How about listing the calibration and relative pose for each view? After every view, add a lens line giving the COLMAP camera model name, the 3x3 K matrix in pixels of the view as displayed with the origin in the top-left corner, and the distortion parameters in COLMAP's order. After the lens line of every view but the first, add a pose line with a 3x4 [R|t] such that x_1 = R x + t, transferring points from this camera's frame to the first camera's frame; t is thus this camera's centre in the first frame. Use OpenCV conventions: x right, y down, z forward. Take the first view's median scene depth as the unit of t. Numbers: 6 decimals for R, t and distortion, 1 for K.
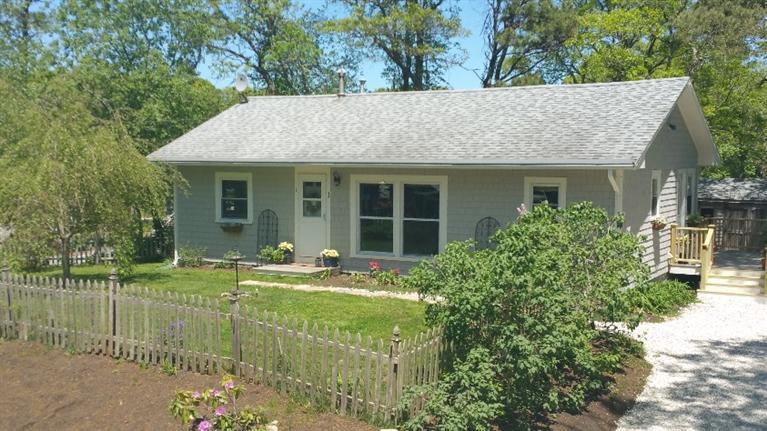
lens RADIAL K [[615.4, 0, 378.8], [0, 615.4, 217.3], [0, 0, 1]] dist [0.172664, -0.314431]
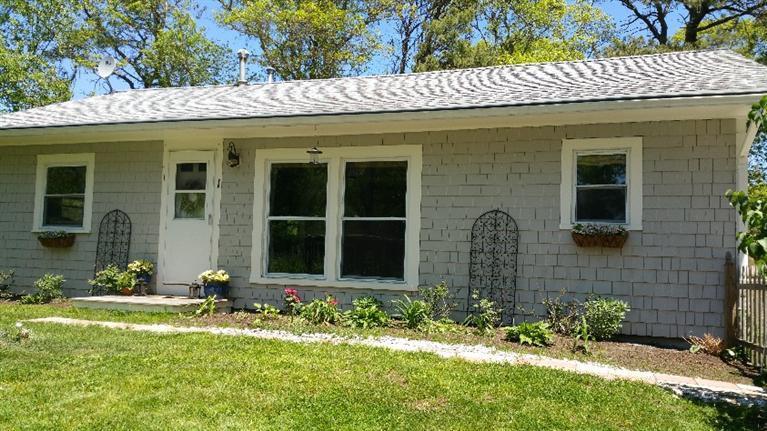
lens RADIAL K [[615.4, 0, 378.8], [0, 615.4, 217.3], [0, 0, 1]] dist [0.172664, -0.314431]
pose [[0.985375, 0.037598, 0.166203, -0.025534], [-0.022290, 0.995414, -0.093033, 0.053952], [-0.168938, 0.087967, 0.981693, 0.370223]]
